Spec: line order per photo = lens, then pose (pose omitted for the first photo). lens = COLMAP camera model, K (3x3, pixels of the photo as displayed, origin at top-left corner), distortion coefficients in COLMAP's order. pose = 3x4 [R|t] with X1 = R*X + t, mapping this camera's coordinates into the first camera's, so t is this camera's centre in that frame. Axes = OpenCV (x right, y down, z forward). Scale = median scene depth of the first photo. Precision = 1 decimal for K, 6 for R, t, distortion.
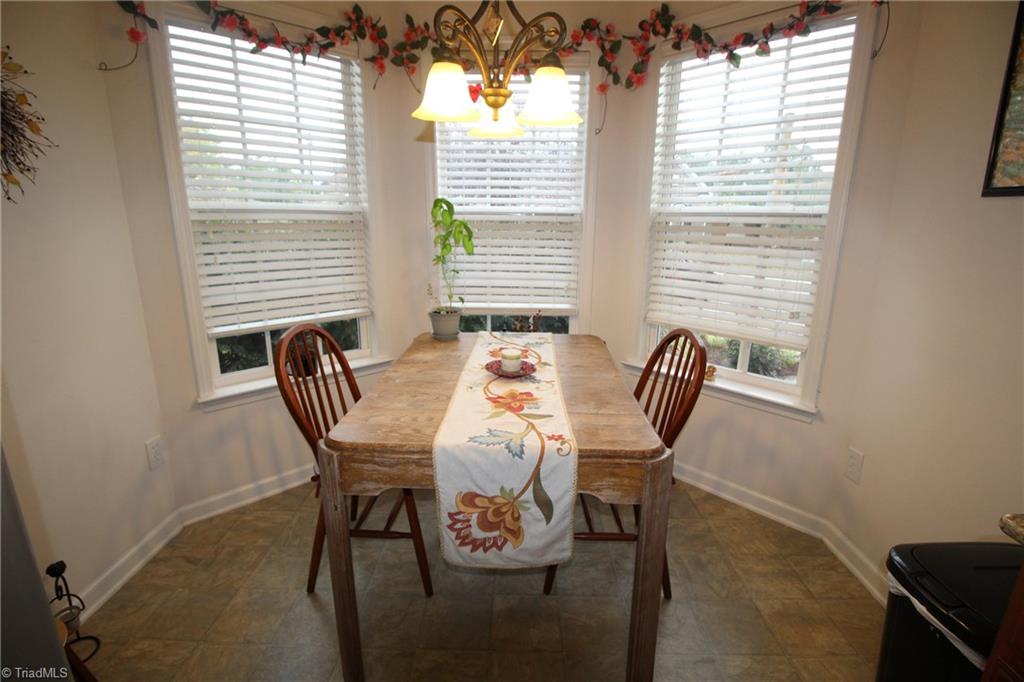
lens RADIAL K [[474.0, 0, 505.2], [0, 474.0, 337.0], [0, 0, 1]] dist [0.001699, -0.013510]
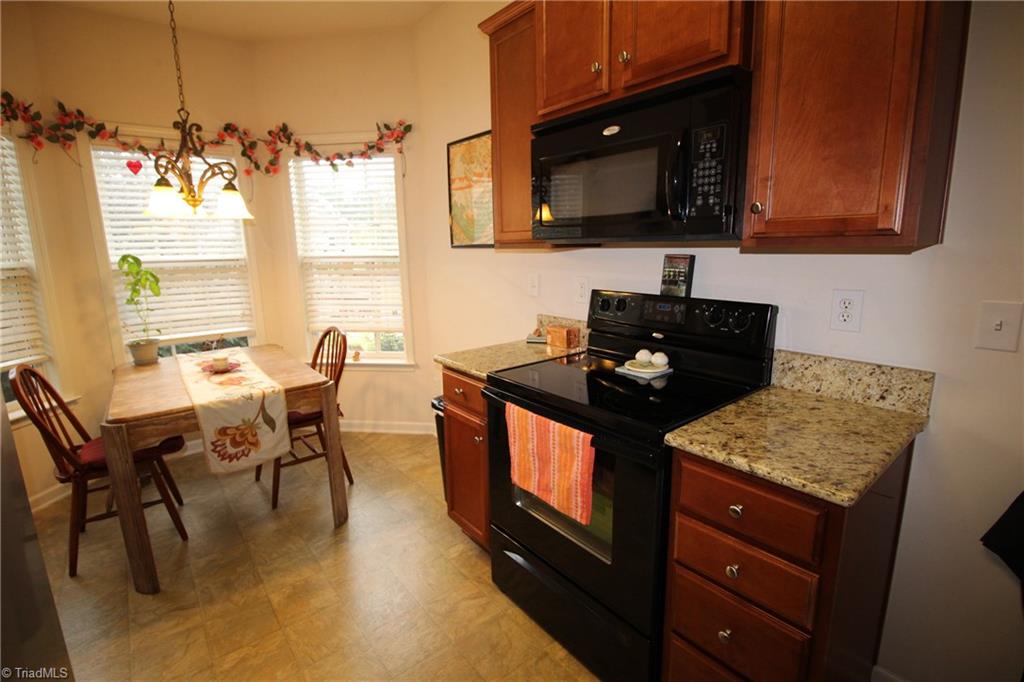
lens RADIAL K [[474.0, 0, 505.2], [0, 474.0, 337.0], [0, 0, 1]] dist [0.001699, -0.013510]
pose [[0.765660, -0.144817, 0.626731, -0.181371], [0.179428, 0.983738, 0.008108, 0.096860], [-0.617713, 0.106245, 0.779193, -0.584249]]
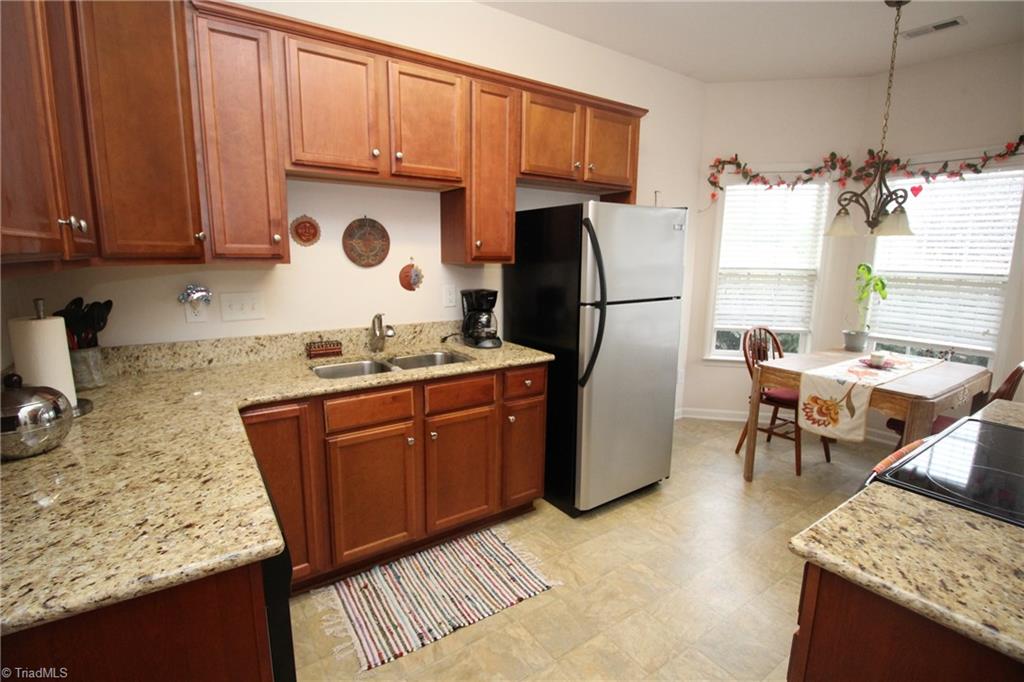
lens RADIAL K [[474.0, 0, 505.2], [0, 474.0, 337.0], [0, 0, 1]] dist [0.001699, -0.013510]
pose [[0.582499, 0.137111, -0.801184, 0.475065], [-0.203090, 0.978958, 0.019879, 0.171507], [0.787052, 0.151133, 0.598088, -0.897136]]
